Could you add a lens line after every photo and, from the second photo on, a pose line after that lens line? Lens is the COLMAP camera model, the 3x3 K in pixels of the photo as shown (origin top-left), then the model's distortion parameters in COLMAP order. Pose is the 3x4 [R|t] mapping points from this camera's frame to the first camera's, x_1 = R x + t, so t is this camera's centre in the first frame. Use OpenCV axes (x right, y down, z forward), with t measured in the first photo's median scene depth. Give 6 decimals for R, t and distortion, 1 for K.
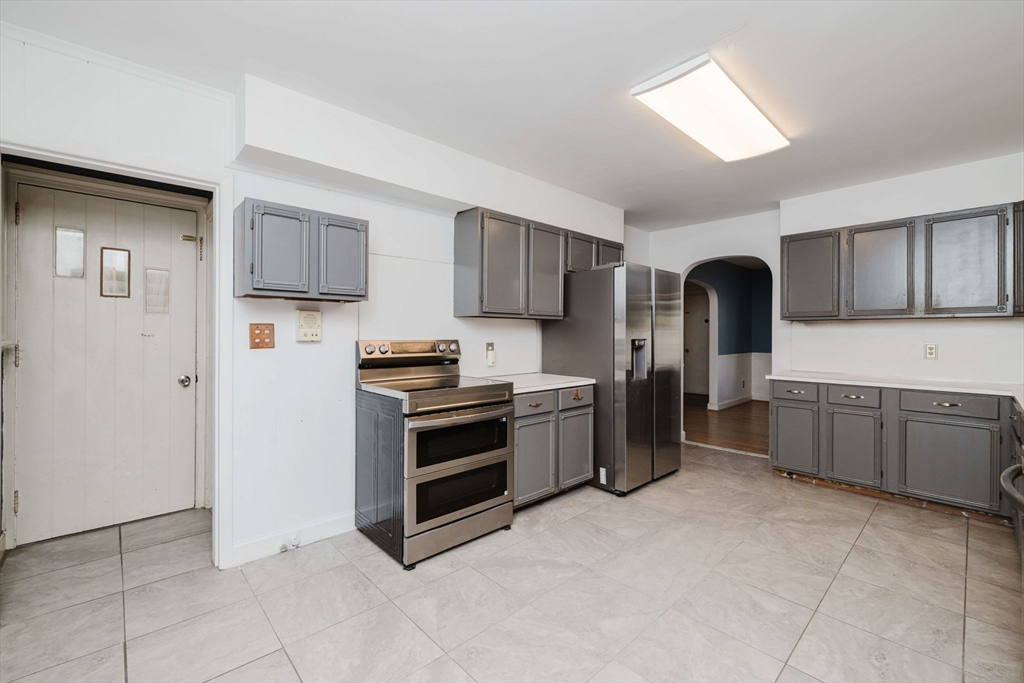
lens RADIAL K [[432.7, 0, 512.1], [0, 432.7, 331.8], [0, 0, 1]] dist [0.000298, 0.000177]
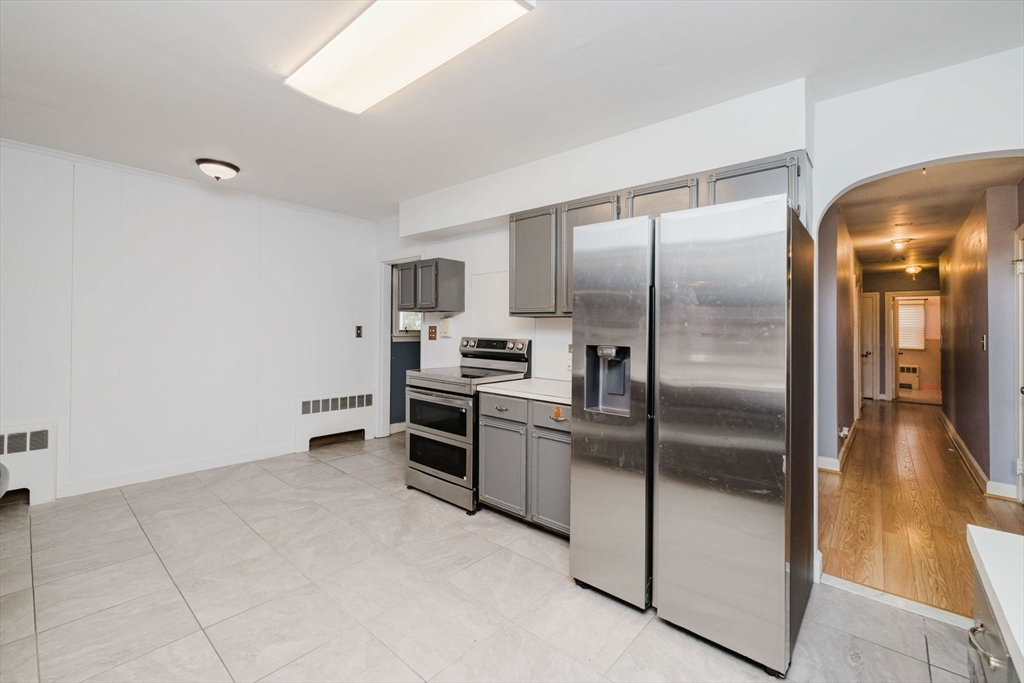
lens RADIAL K [[432.7, 0, 508.5], [0, 432.7, 328.0], [0, 0, 1]] dist [0.000298, 0.000177]
pose [[0.097114, -0.003380, -0.995268, 1.094448], [-0.011142, 0.999928, -0.004483, -0.005486], [0.995211, 0.011525, 0.097069, 1.003465]]
